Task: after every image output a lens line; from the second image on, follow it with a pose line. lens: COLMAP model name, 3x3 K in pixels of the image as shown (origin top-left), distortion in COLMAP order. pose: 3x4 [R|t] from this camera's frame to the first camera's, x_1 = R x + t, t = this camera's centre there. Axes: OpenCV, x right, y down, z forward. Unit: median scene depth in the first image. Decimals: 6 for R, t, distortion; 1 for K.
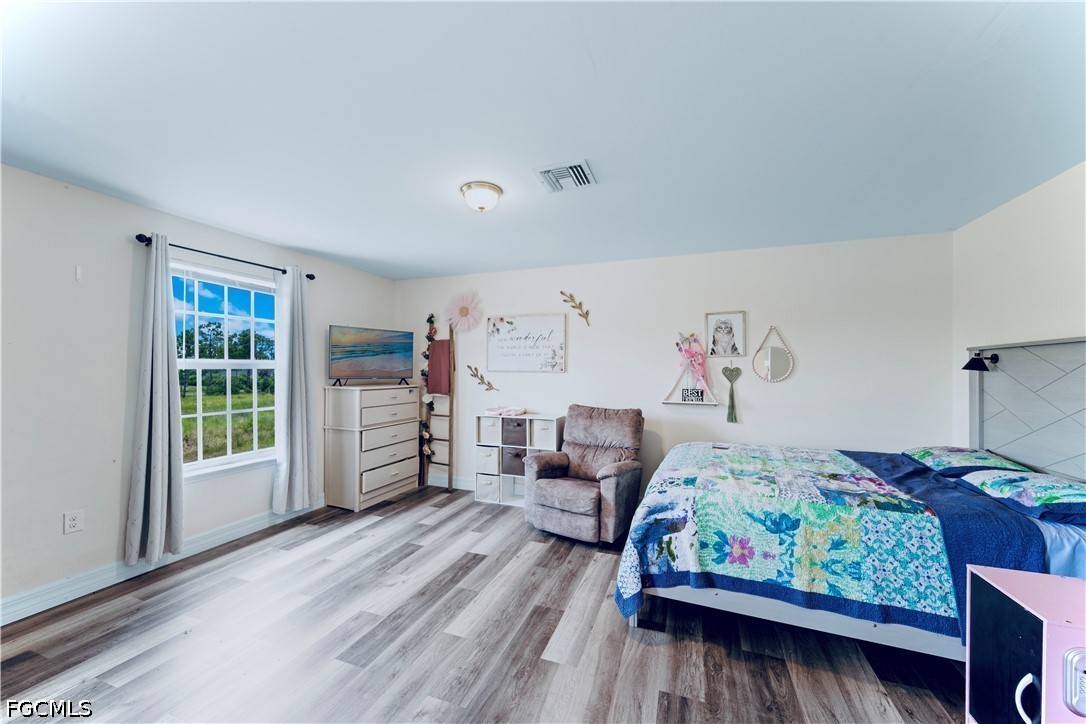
lens RADIAL K [[400.6, 0, 542.9], [0, 400.6, 369.1], [0, 0, 1]] dist [0.001920, -0.000072]
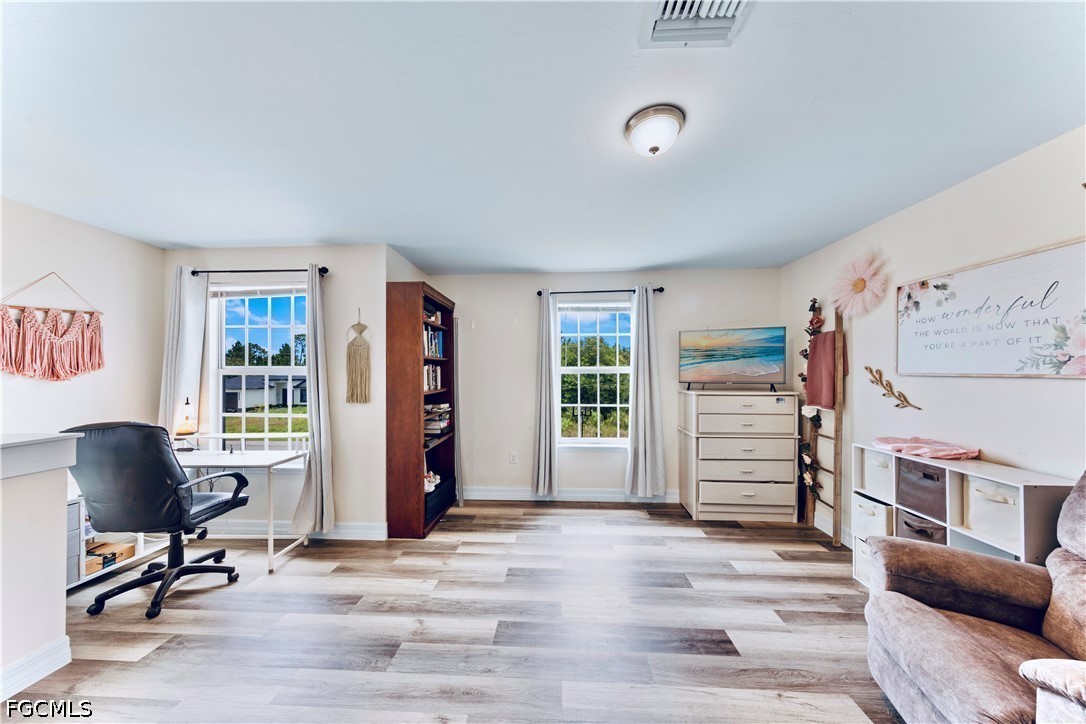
lens RADIAL K [[353.6, 0, 540.4], [0, 353.6, 370.2], [0, 0, 1]] dist [0.000489, 0.000003]
pose [[0.299656, -0.011021, -0.953984, 0.222793], [0.005400, 0.999937, -0.009855, -0.000210], [0.954032, -0.002199, 0.299696, 0.350603]]
